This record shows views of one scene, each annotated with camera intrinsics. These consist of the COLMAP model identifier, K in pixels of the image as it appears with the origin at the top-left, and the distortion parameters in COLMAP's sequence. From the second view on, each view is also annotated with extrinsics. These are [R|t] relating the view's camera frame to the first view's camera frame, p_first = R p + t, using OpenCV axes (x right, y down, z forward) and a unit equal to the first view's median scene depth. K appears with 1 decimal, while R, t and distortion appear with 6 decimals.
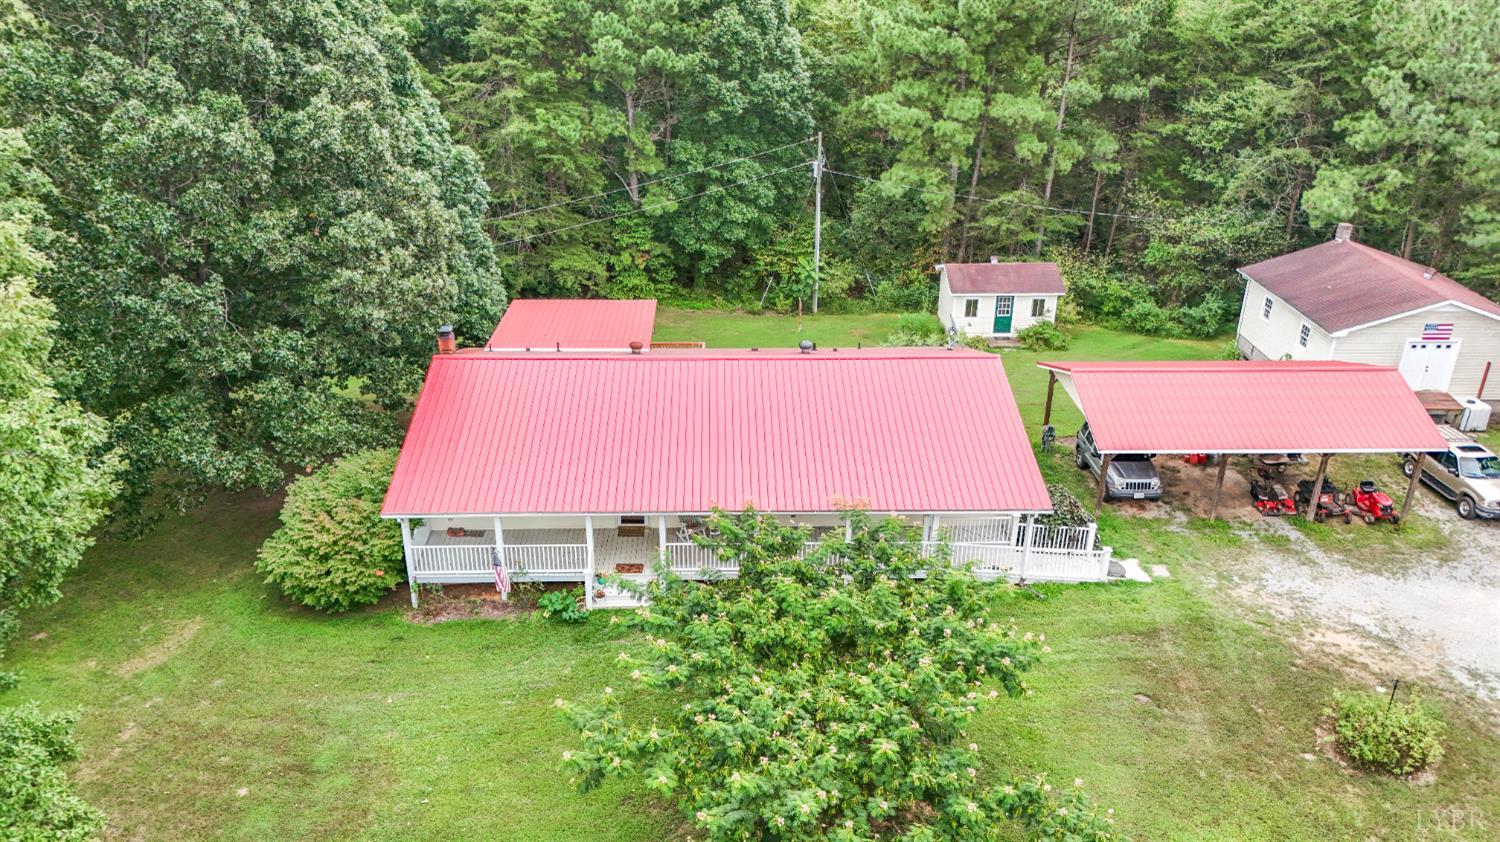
lens RADIAL K [[1100.1, 0, 752.5], [0, 1100.1, 421.9], [0, 0, 1]] dist [0.093679, -0.094214]
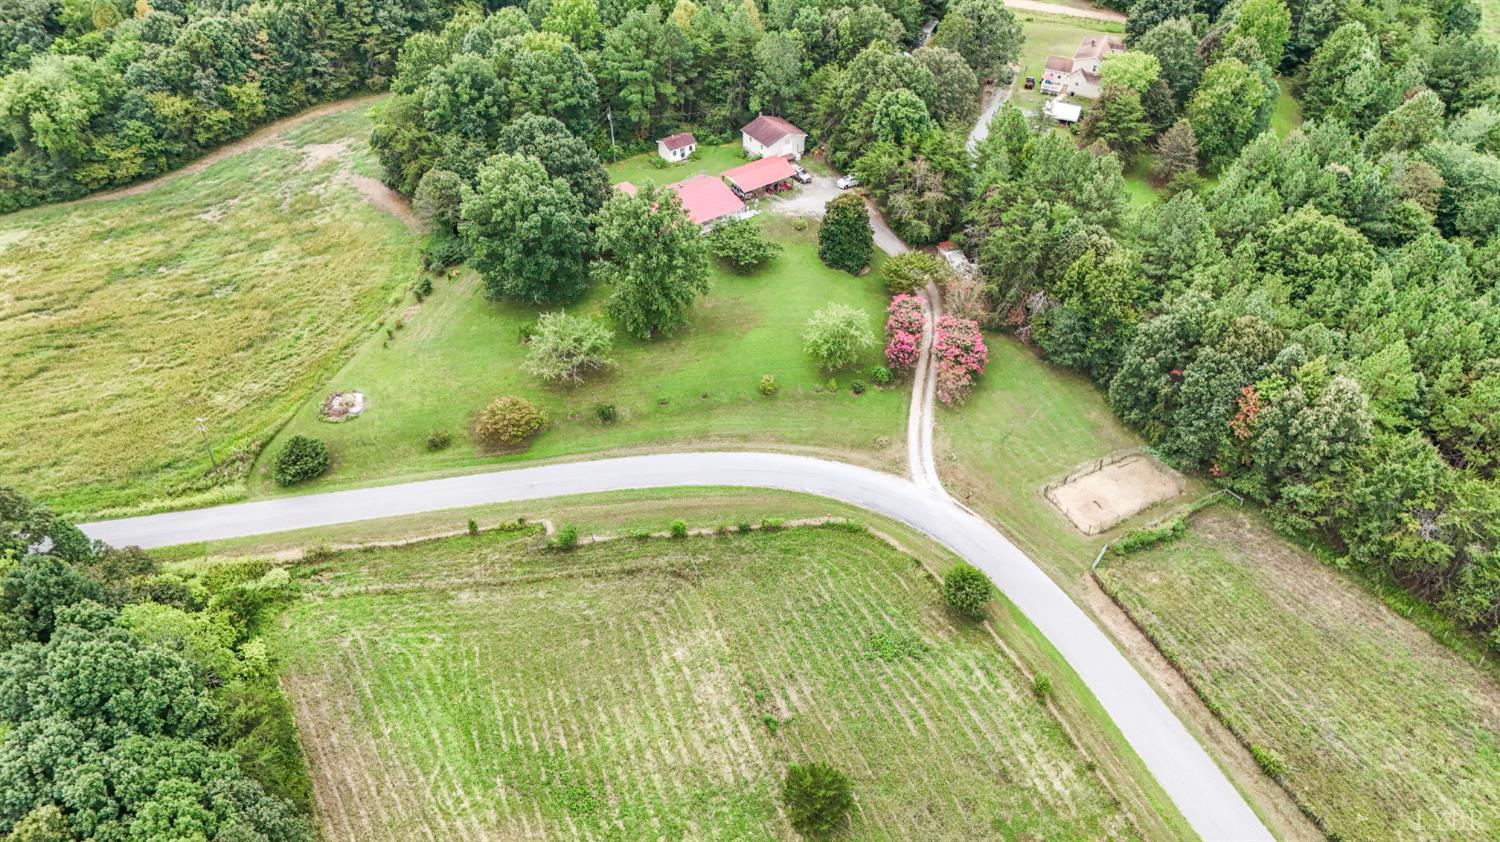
lens RADIAL K [[1100.1, 0, 752.5], [0, 1100.1, 421.9], [0, 0, 1]] dist [0.093679, -0.094214]
pose [[0.827495, -0.374067, 0.418719, -1.363559], [0.240953, 0.910176, 0.336931, -0.446168], [-0.507143, -0.177917, 0.843298, -2.192937]]
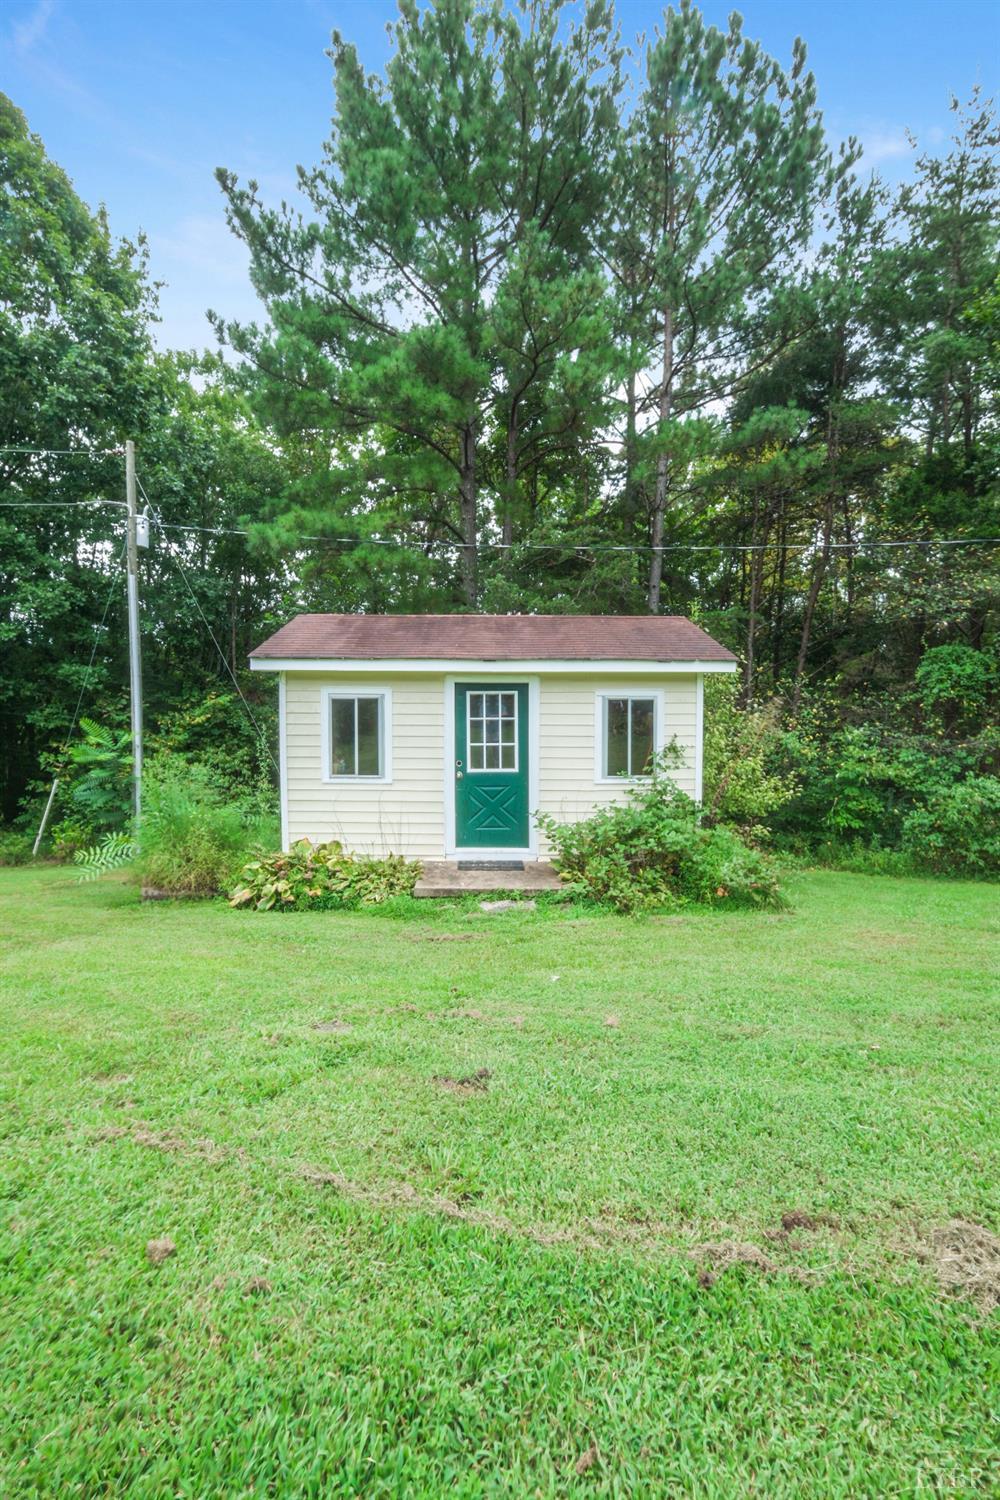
lens RADIAL K [[686.9, 0, 500.0], [0, 686.9, 750.0], [0, 0, 1]] dist [0.001987, 0.000245]
pose [[0.999996, 0.001136, 0.002645, 0.228760], [-0.000034, 0.923408, -0.383819, -0.042574], [-0.002878, 0.383817, 0.923405, 0.861503]]
